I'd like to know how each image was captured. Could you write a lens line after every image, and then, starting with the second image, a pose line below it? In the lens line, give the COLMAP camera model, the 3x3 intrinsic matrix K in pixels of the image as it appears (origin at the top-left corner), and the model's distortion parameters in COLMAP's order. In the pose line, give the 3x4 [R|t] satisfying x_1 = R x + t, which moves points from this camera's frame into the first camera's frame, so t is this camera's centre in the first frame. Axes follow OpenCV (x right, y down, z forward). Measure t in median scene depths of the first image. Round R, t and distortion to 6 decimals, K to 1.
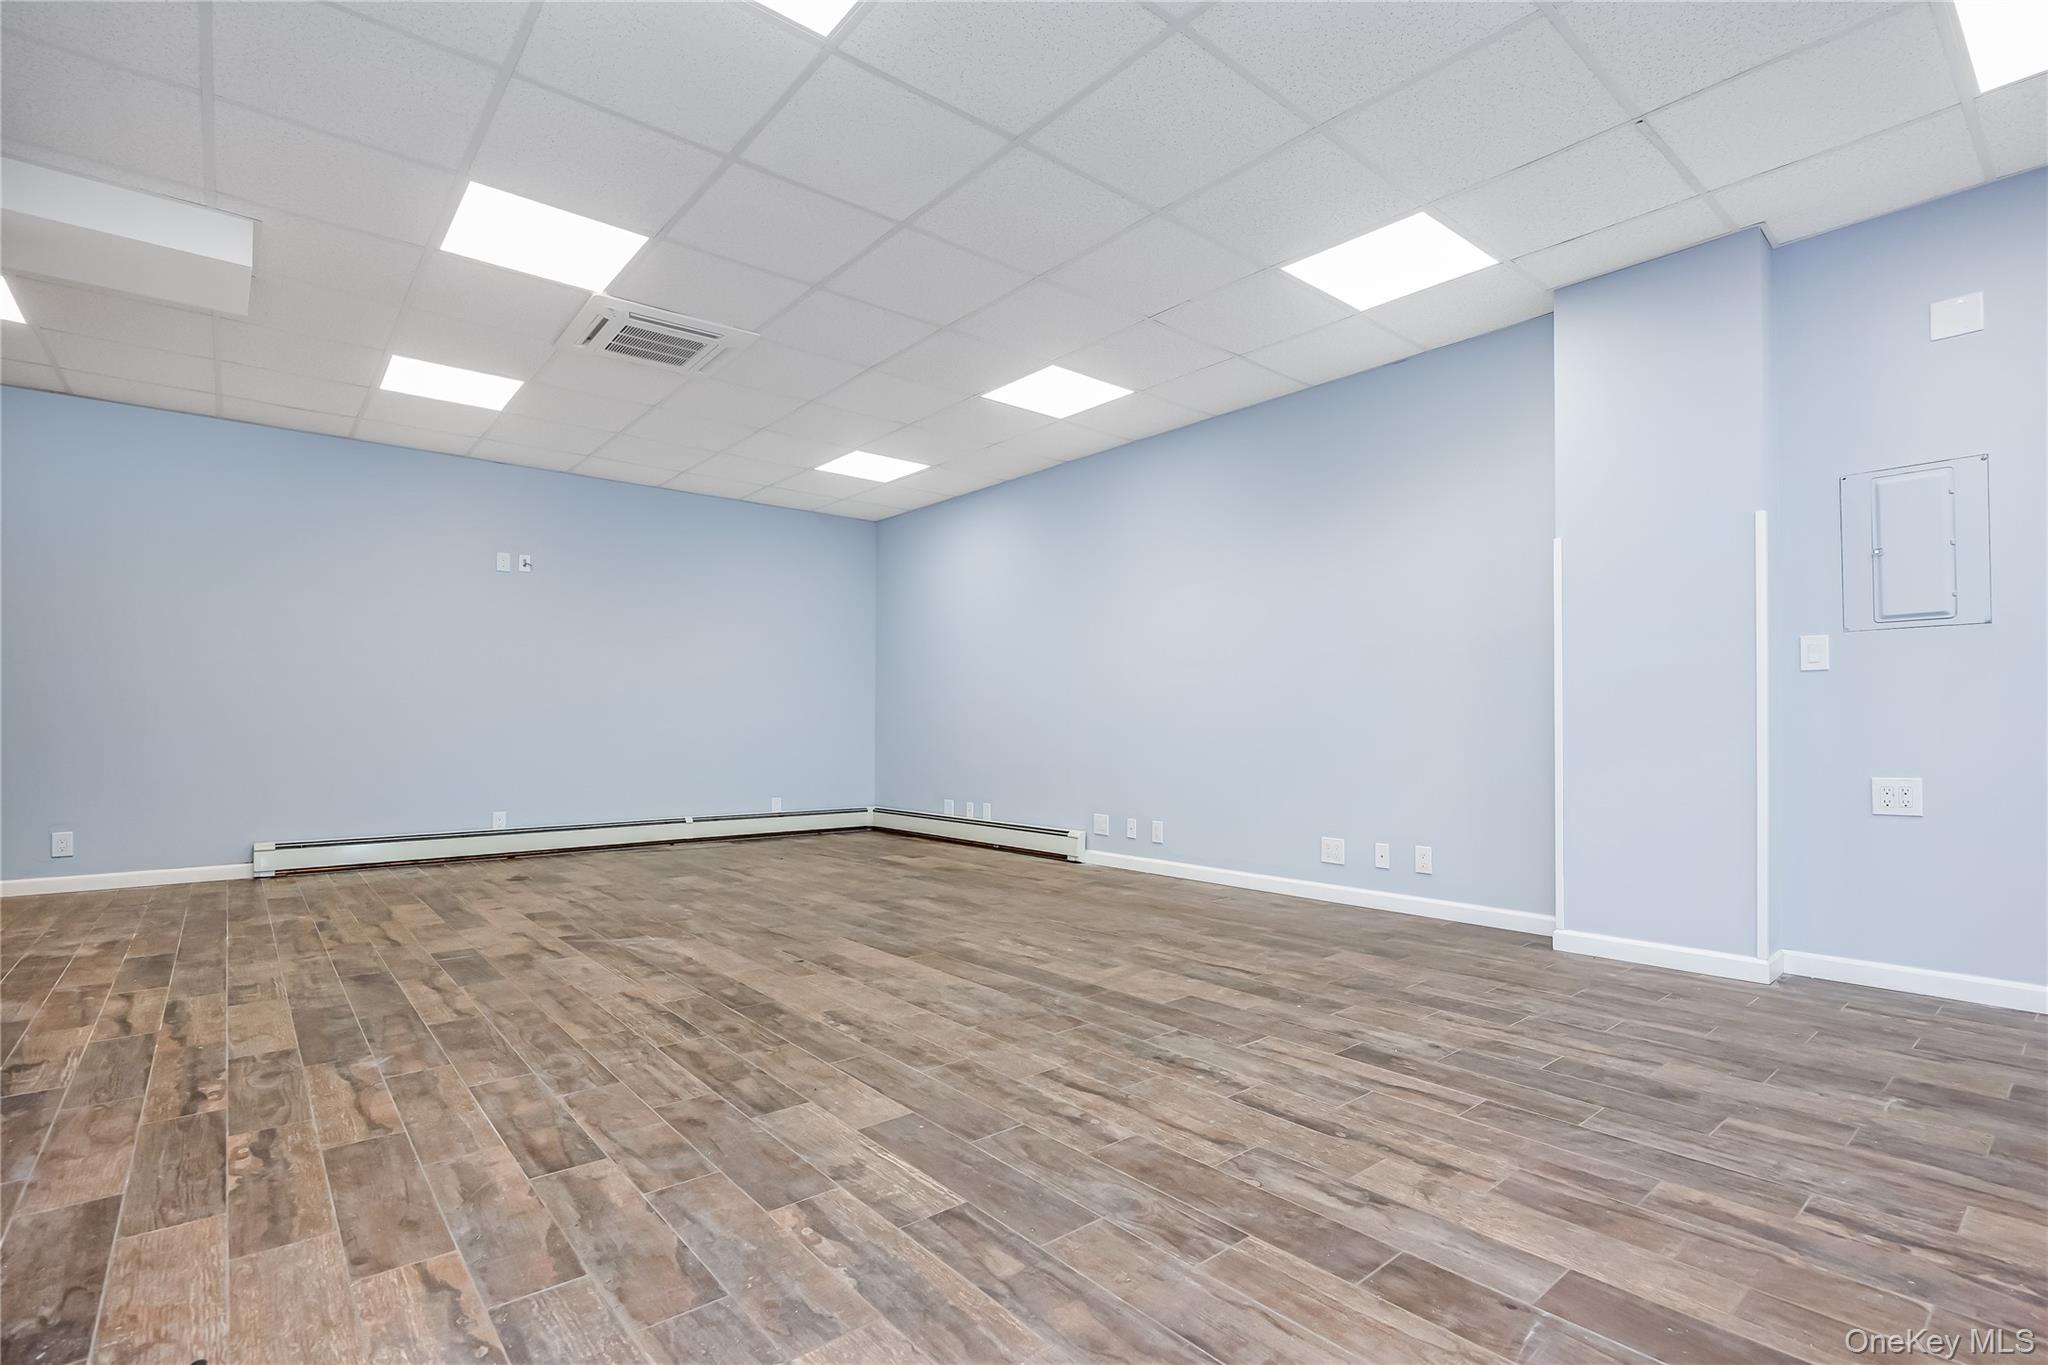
lens RADIAL K [[997.6, 0, 1026.4], [0, 997.6, 706.0], [0, 0, 1]] dist [-0.015692, 0.001431]
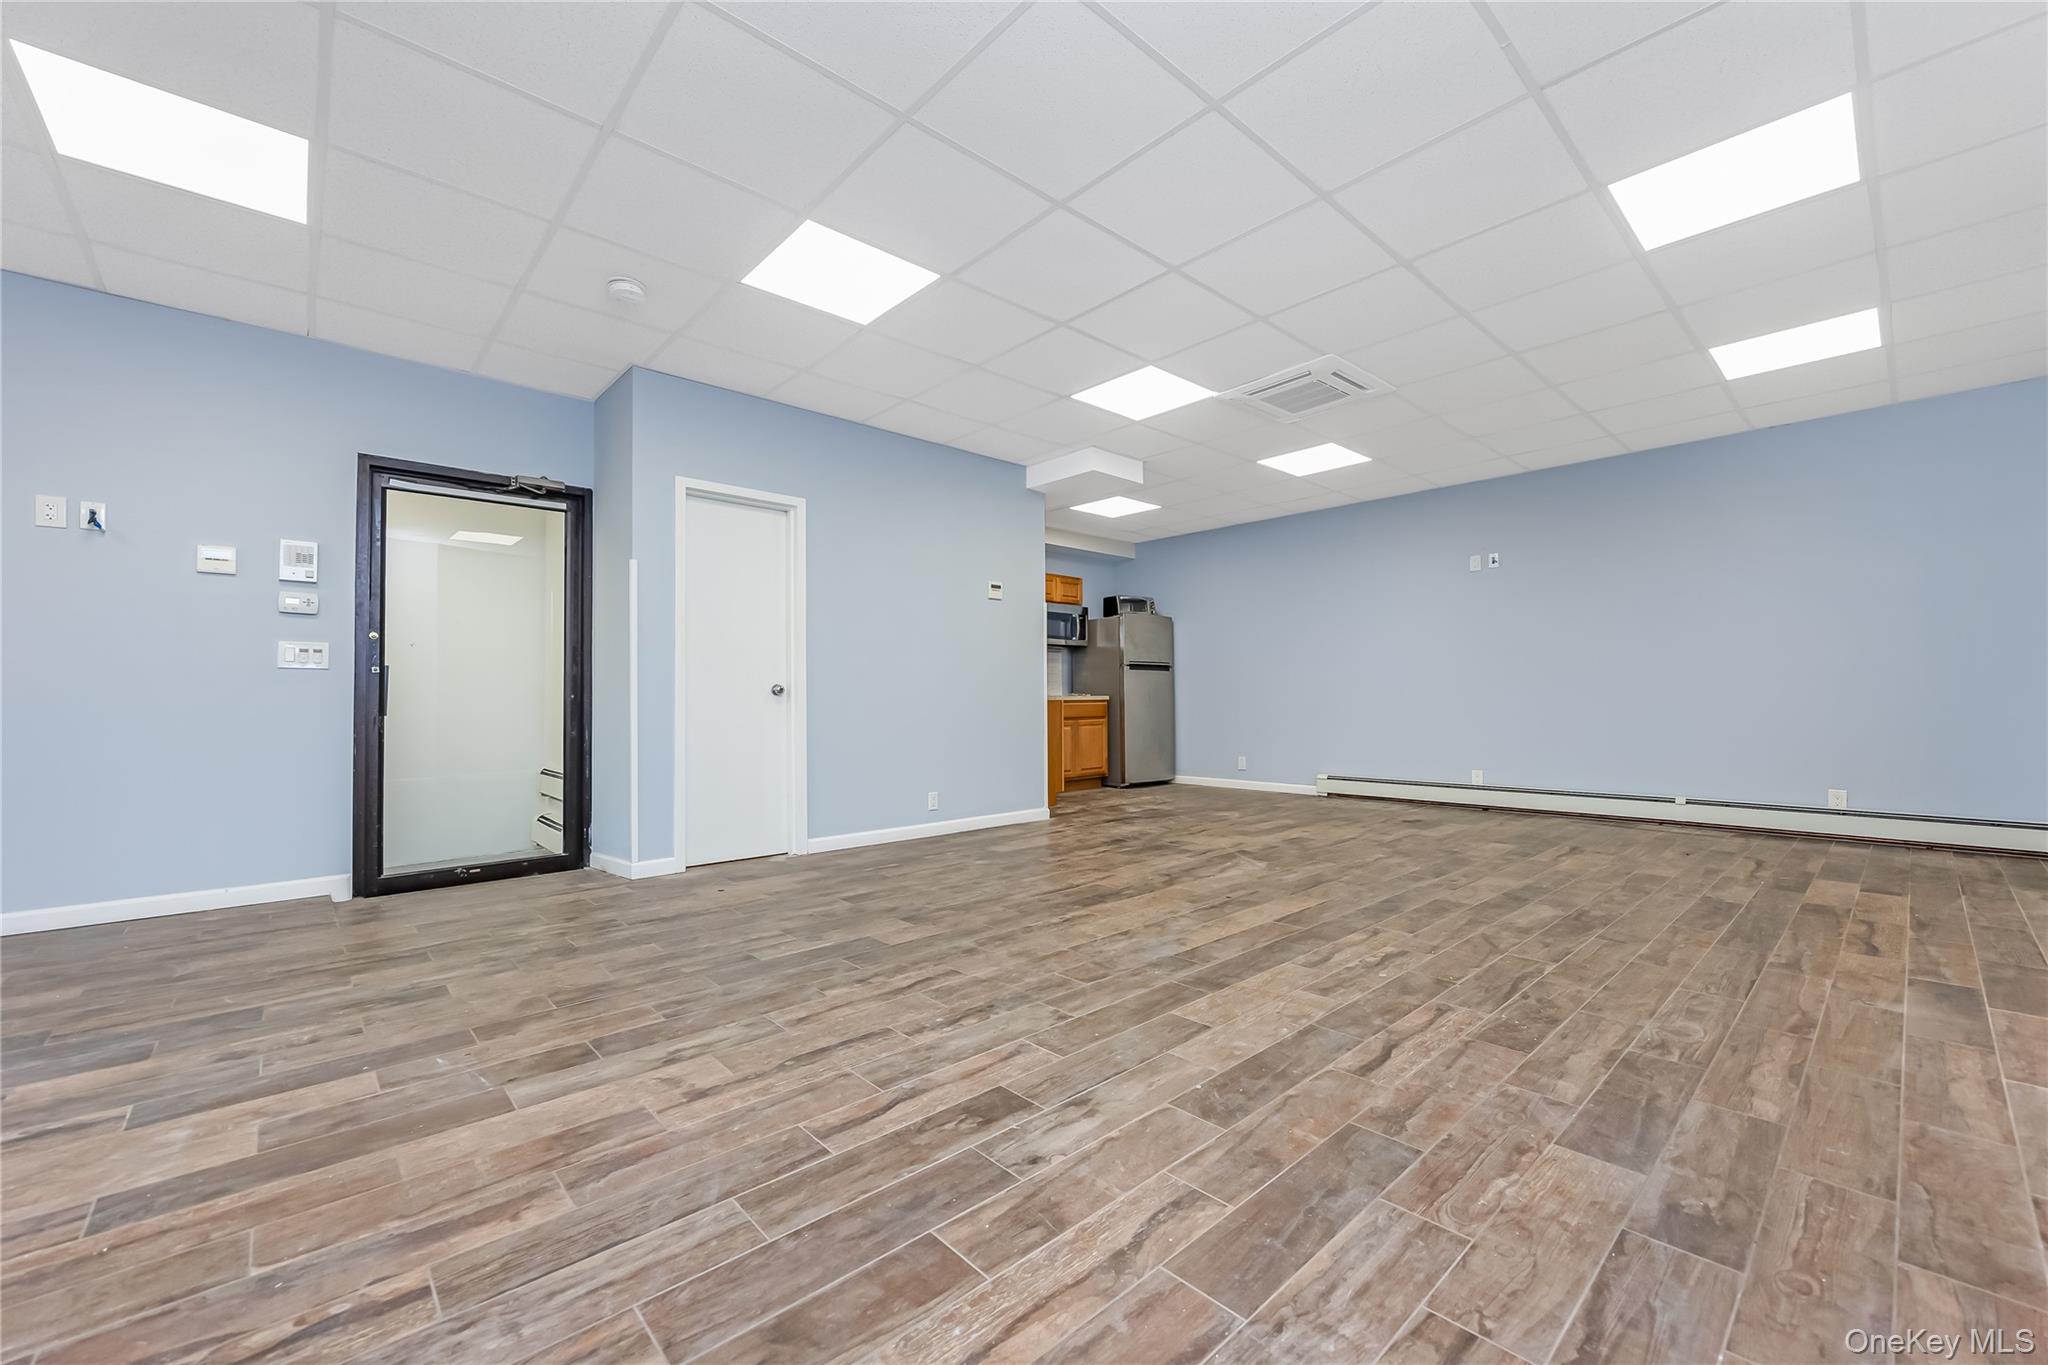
lens RADIAL K [[788.5, 0, 1018.5], [0, 788.5, 688.4], [0, 0, 1]] dist [-0.000623, -0.000131]
pose [[0.029965, -0.016226, -0.999419, 1.000638], [0.026892, 0.999519, -0.015421, 0.017608], [0.999189, -0.026415, 0.030387, 1.007577]]
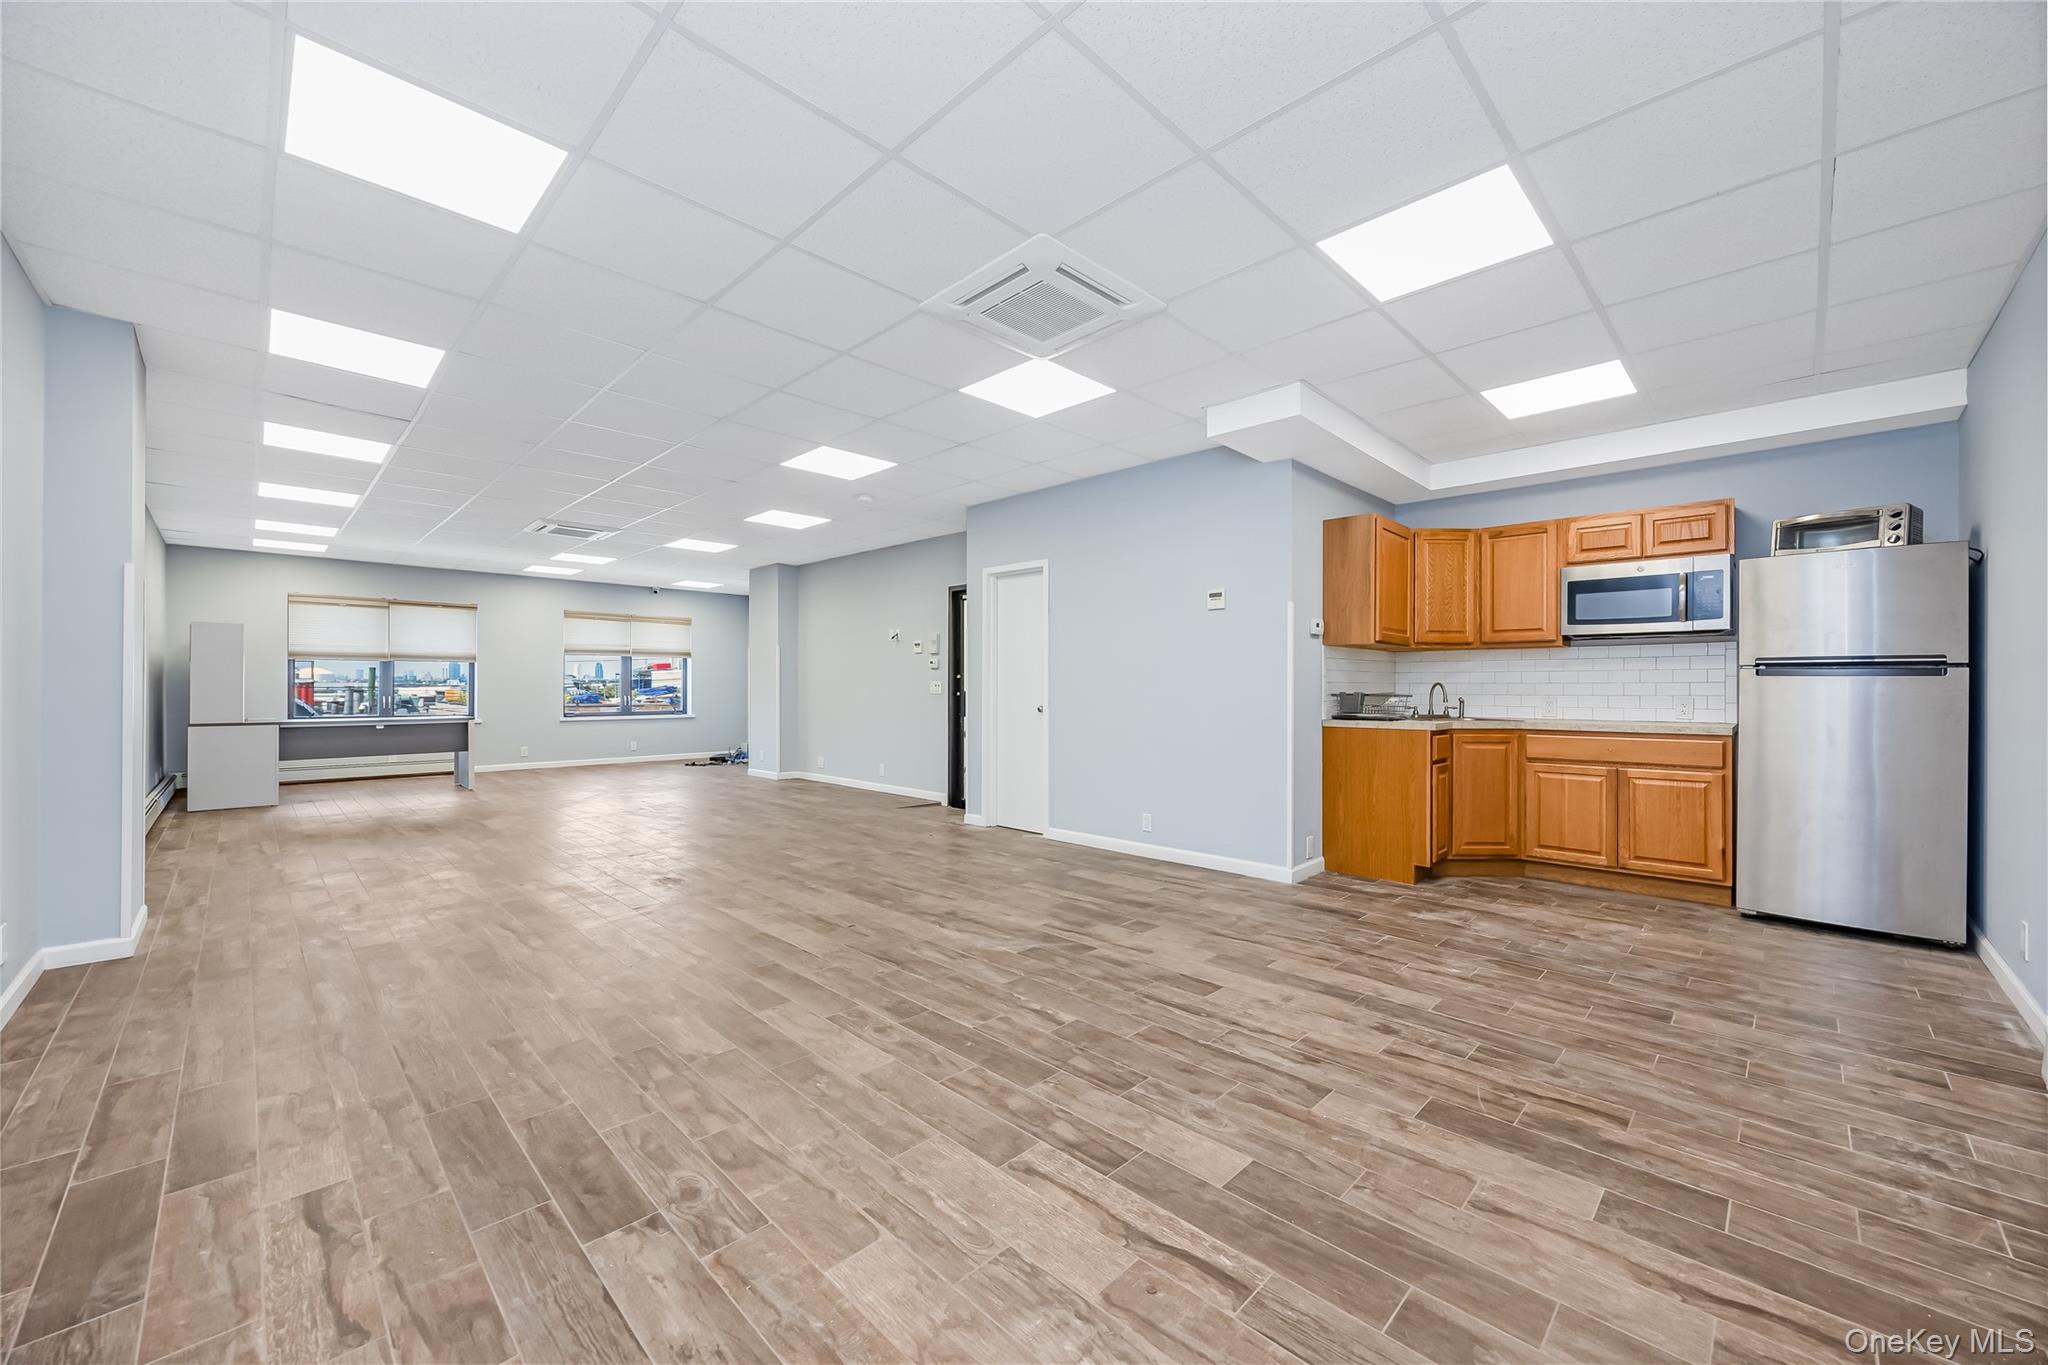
lens RADIAL K [[788.5, 0, 1018.5], [0, 788.5, 688.4], [0, 0, 1]] dist [-0.000623, -0.000131]
pose [[-0.995985, -0.003422, -0.089453, -0.484733], [-0.001697, 0.999811, -0.019354, -0.035049], [0.089502, -0.019124, -0.995803, 2.808119]]
